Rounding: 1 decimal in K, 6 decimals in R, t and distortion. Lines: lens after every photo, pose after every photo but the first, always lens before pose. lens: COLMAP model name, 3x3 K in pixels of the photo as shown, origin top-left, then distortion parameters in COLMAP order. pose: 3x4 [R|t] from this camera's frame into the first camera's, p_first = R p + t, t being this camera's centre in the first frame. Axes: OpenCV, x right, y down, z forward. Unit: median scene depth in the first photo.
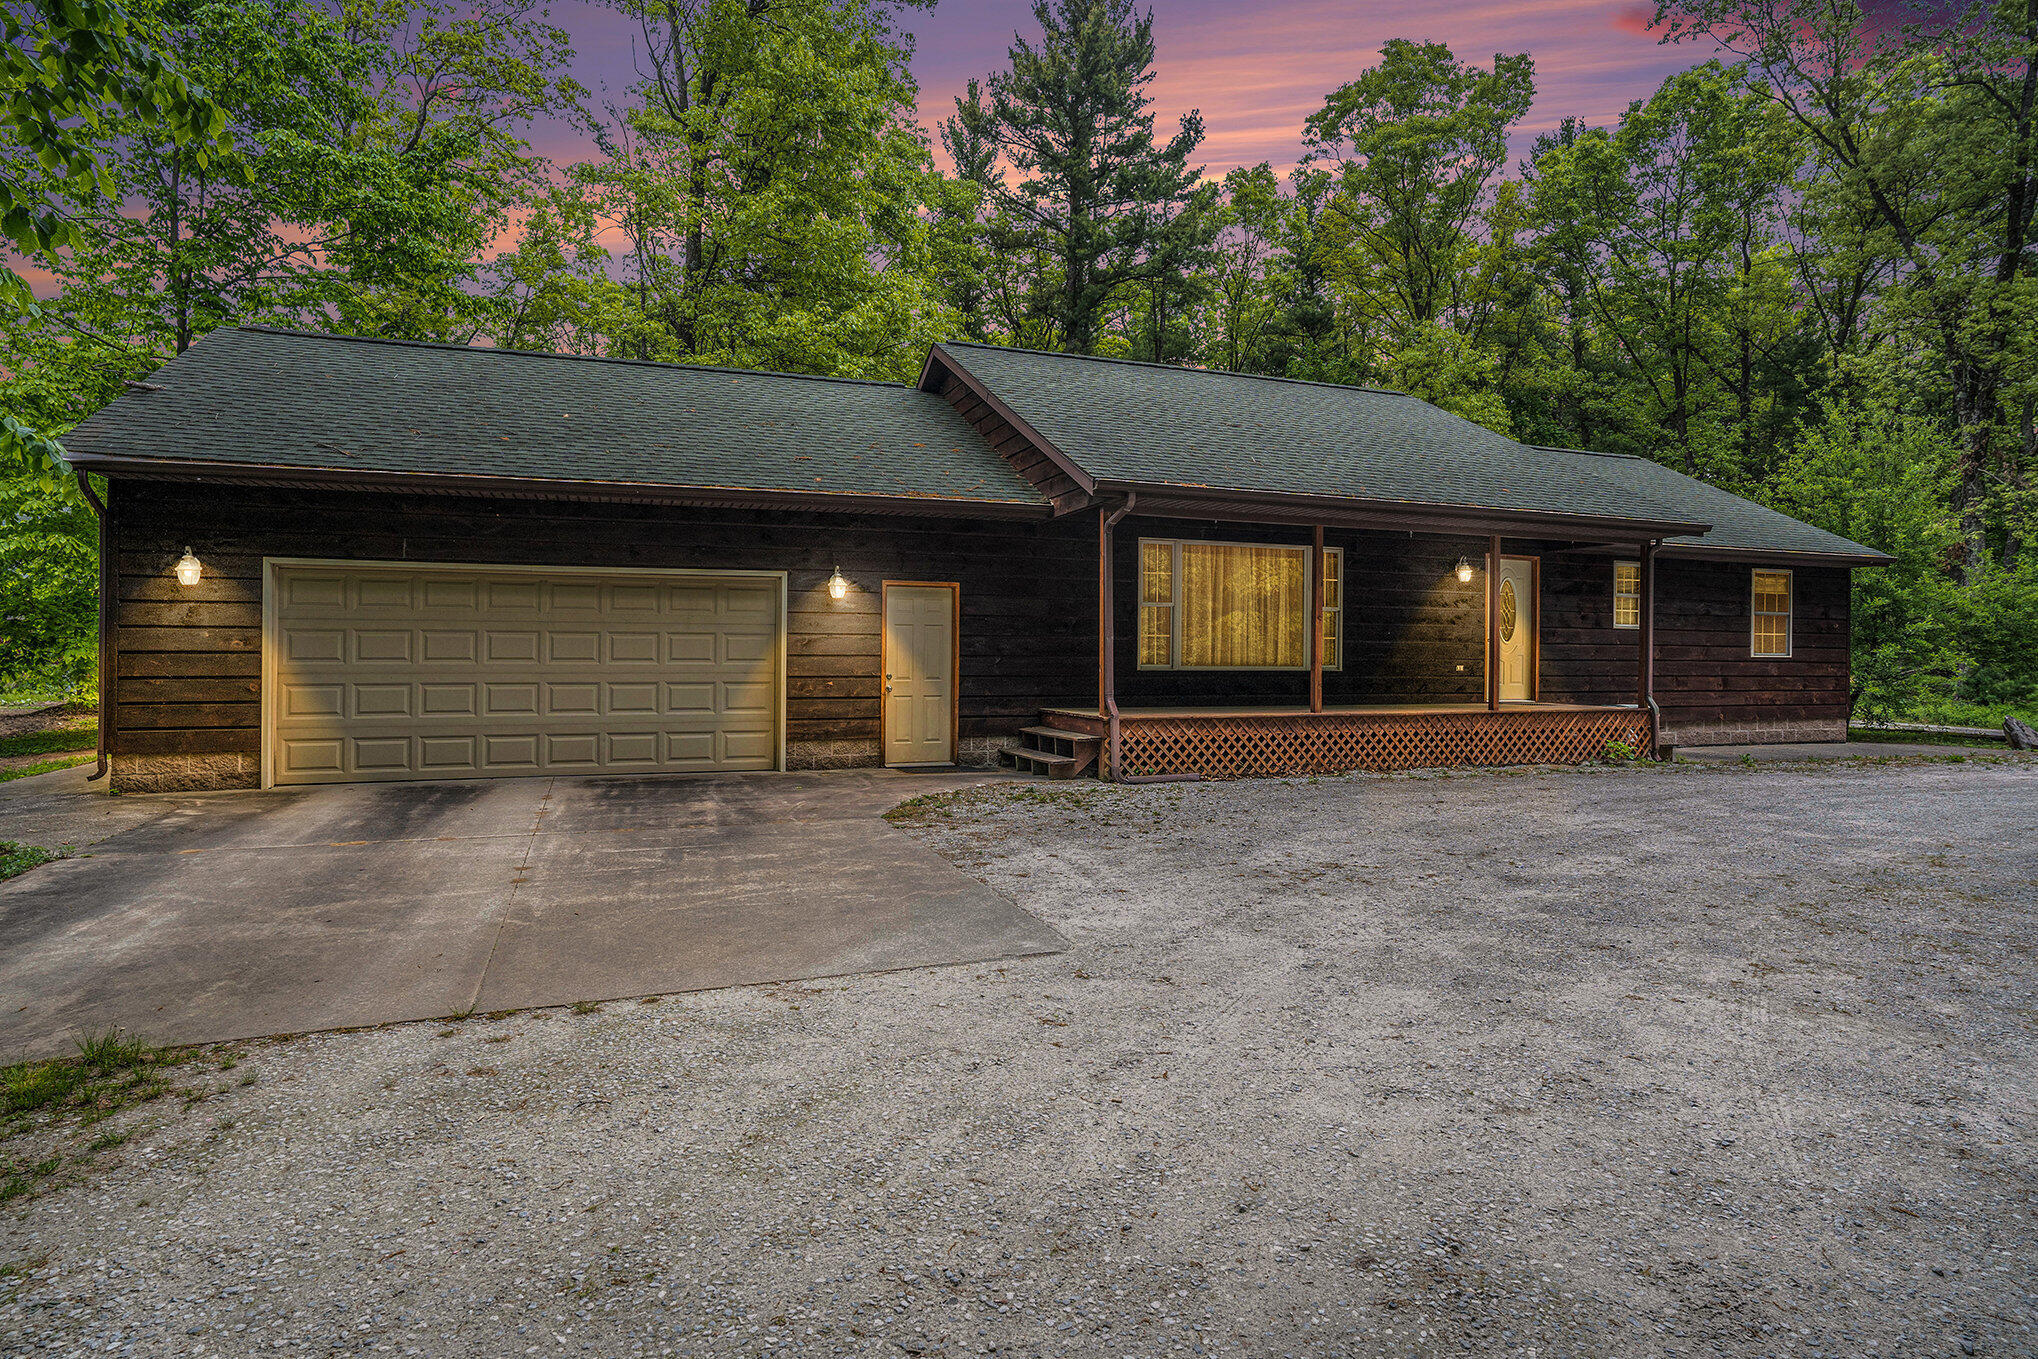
lens RADIAL K [[1163.2, 0, 1019.0], [0, 1163.2, 674.0], [0, 0, 1]] dist [-0.030535, -0.000347]
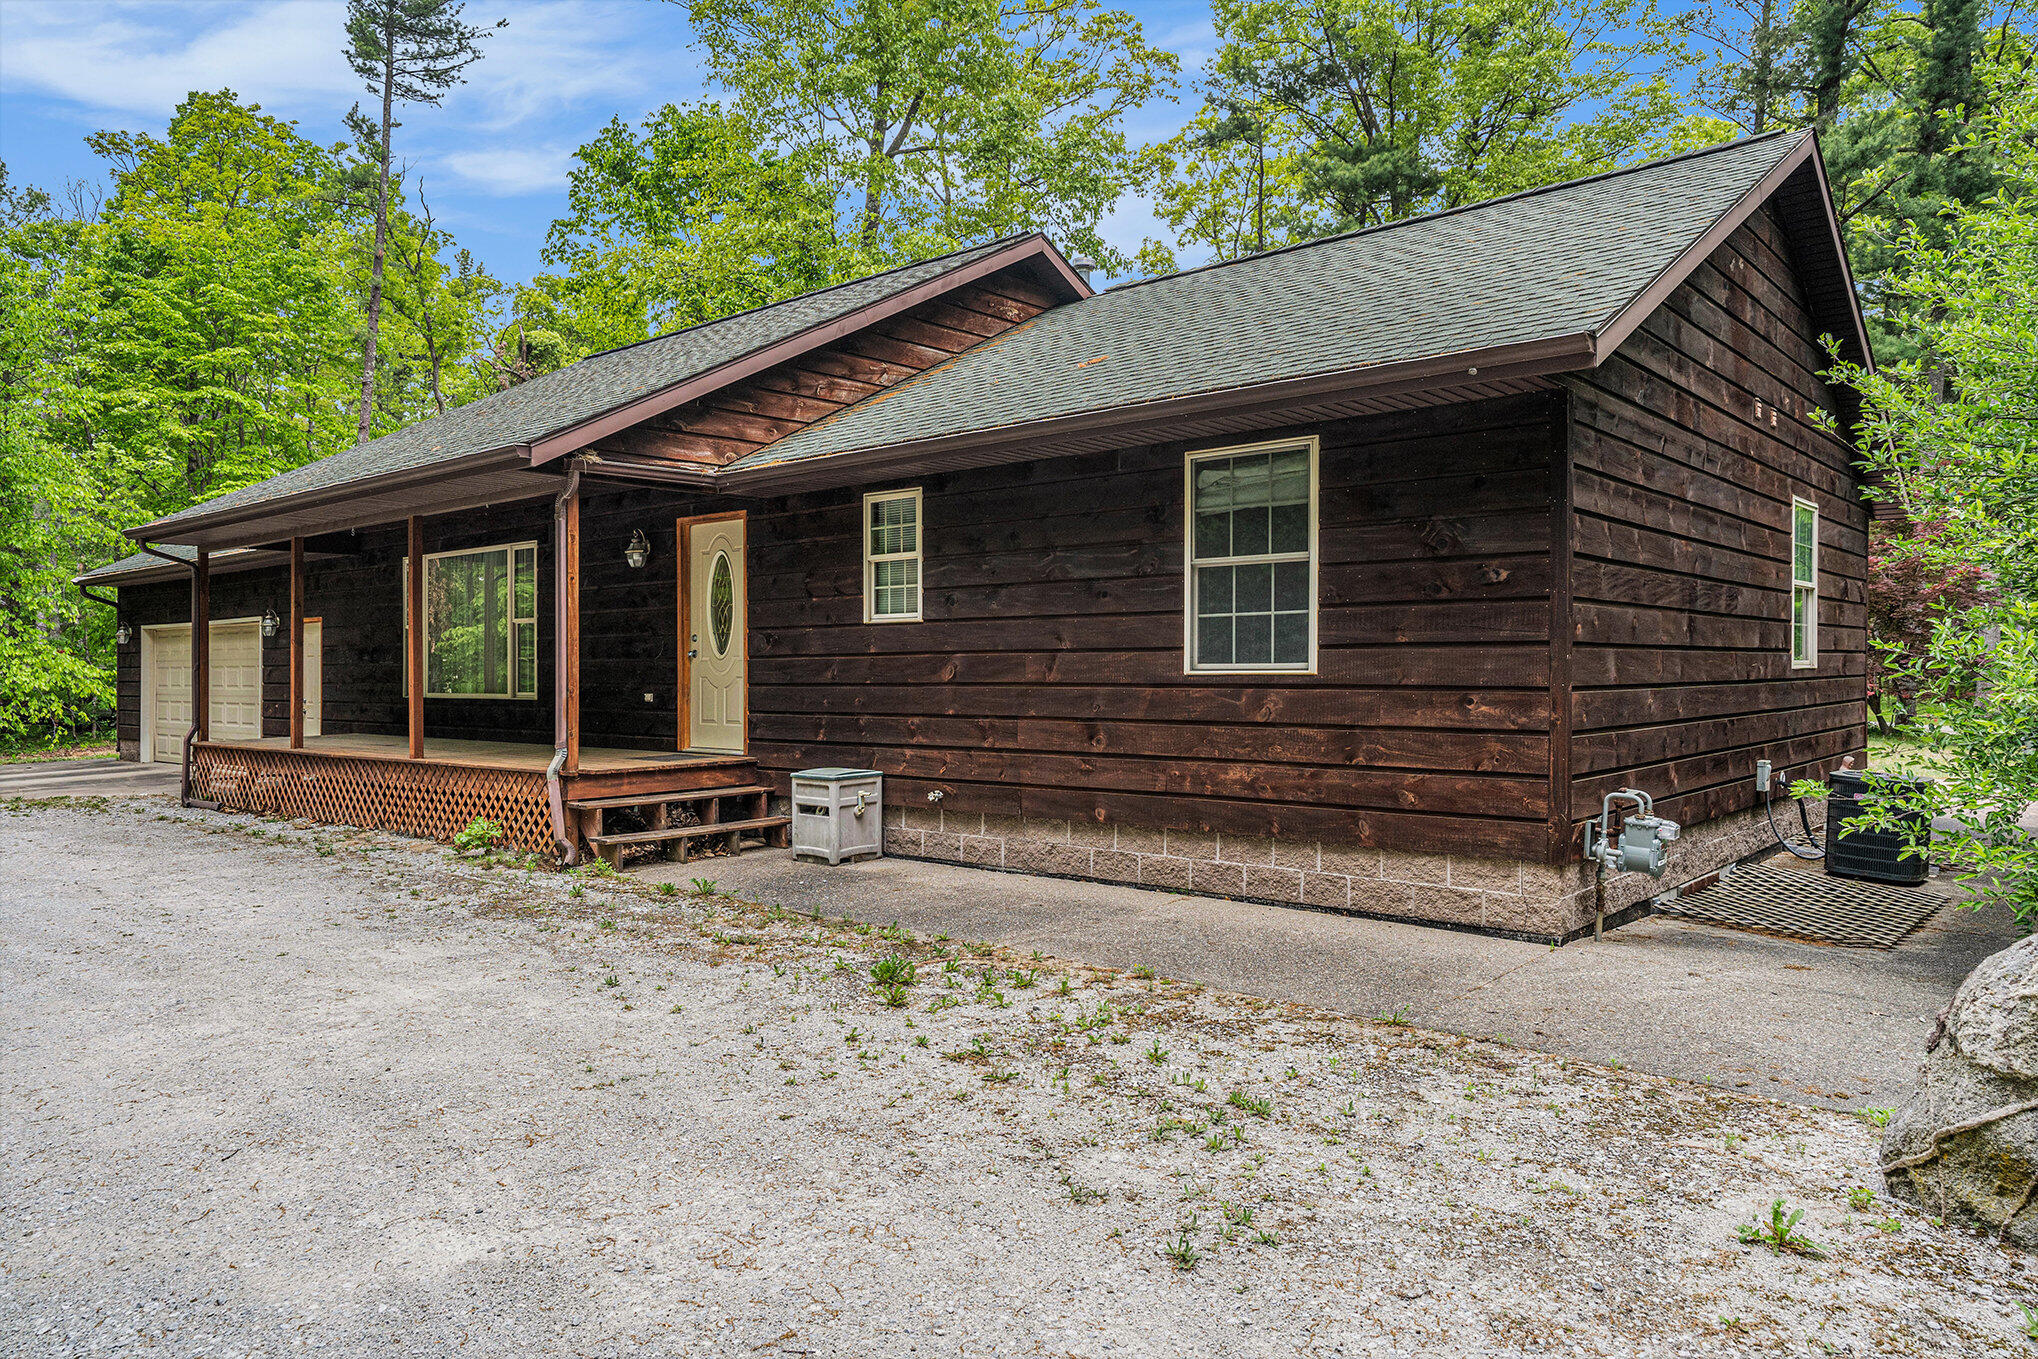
lens RADIAL K [[1351.9, 0, 1017.6], [0, 1351.9, 674.1], [0, 0, 1]] dist [0.025472, 0.001288]
pose [[0.467221, -0.002146, -0.884138, 1.023788], [0.007390, 0.999972, 0.001478, -0.015923], [0.884110, -0.007224, 0.467223, 0.727759]]
